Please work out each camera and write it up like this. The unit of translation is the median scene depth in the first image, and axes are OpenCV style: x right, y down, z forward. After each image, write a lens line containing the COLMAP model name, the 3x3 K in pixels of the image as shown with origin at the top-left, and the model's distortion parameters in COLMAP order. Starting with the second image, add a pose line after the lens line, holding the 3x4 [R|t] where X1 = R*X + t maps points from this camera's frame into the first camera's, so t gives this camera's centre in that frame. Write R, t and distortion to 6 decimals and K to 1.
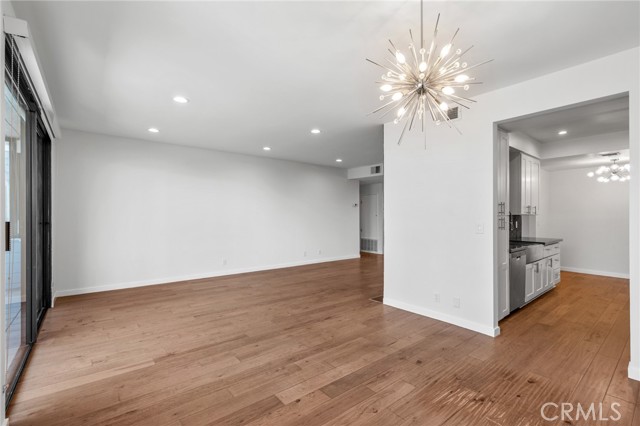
lens RADIAL K [[293.9, 0, 318.6], [0, 293.9, 215.7], [0, 0, 1]] dist [0.000885, -0.000044]
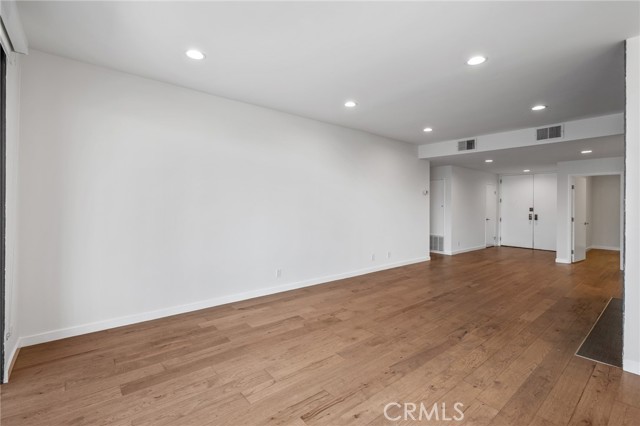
lens RADIAL K [[293.9, 0, 314.4], [0, 293.9, 212.2], [0, 0, 1]] dist [0.000885, -0.000044]
pose [[0.999854, 0.008597, 0.014786, -0.436314], [-0.008973, 0.999634, 0.025517, -0.003907], [-0.014561, -0.025646, 0.999565, 0.559944]]
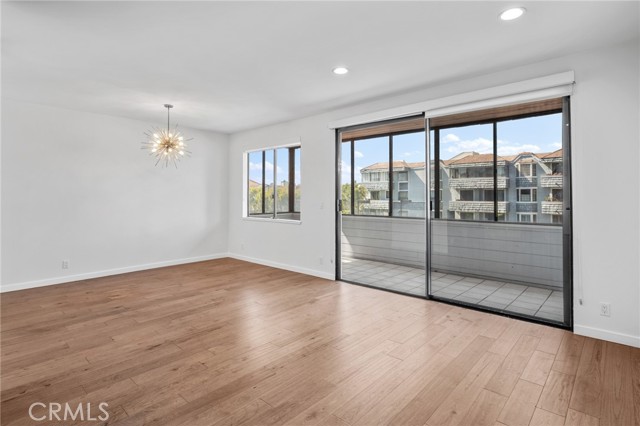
lens RADIAL K [[322.0, 0, 329.2], [0, 322.0, 191.6], [0, 0, 1]] dist [0.003236, 0.000303]
pose [[-0.983342, -0.004117, -0.181717, -0.240921], [-0.001266, 0.999874, -0.015801, -0.004943], [0.181759, -0.015307, -0.983224, 1.889256]]
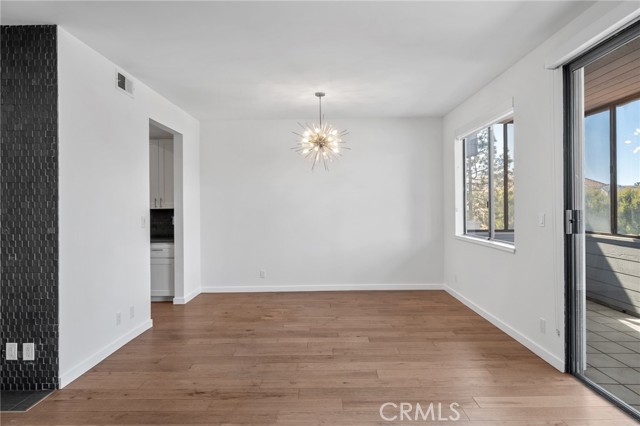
lens RADIAL K [[392.8, 0, 328.8], [0, 392.8, 203.7], [0, 0, 1]] dist [0.007608, -0.002623]
pose [[-0.788223, 0.011697, 0.615279, -0.653161], [0.010061, 0.999931, -0.006120, -0.004818], [-0.615308, 0.001367, -0.788286, 1.485098]]
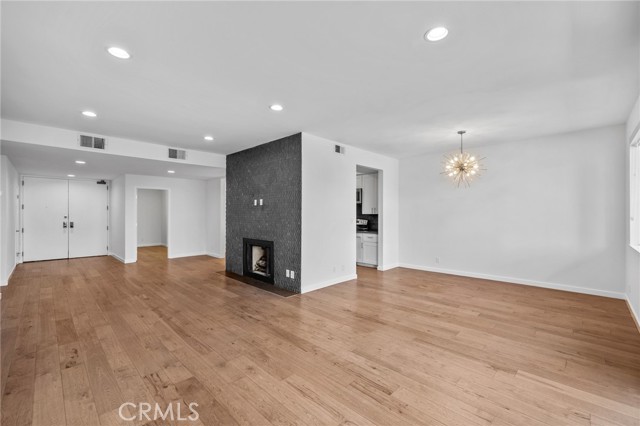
lens RADIAL K [[275.5, 0, 324.6], [0, 275.5, 211.2], [0, 0, 1]] dist [0.001297, 0.001048]
pose [[-0.139422, 0.007932, 0.990201, -0.986671], [0.000725, 0.999968, -0.007908, -0.006073], [-0.990233, -0.000384, -0.139424, 1.265643]]
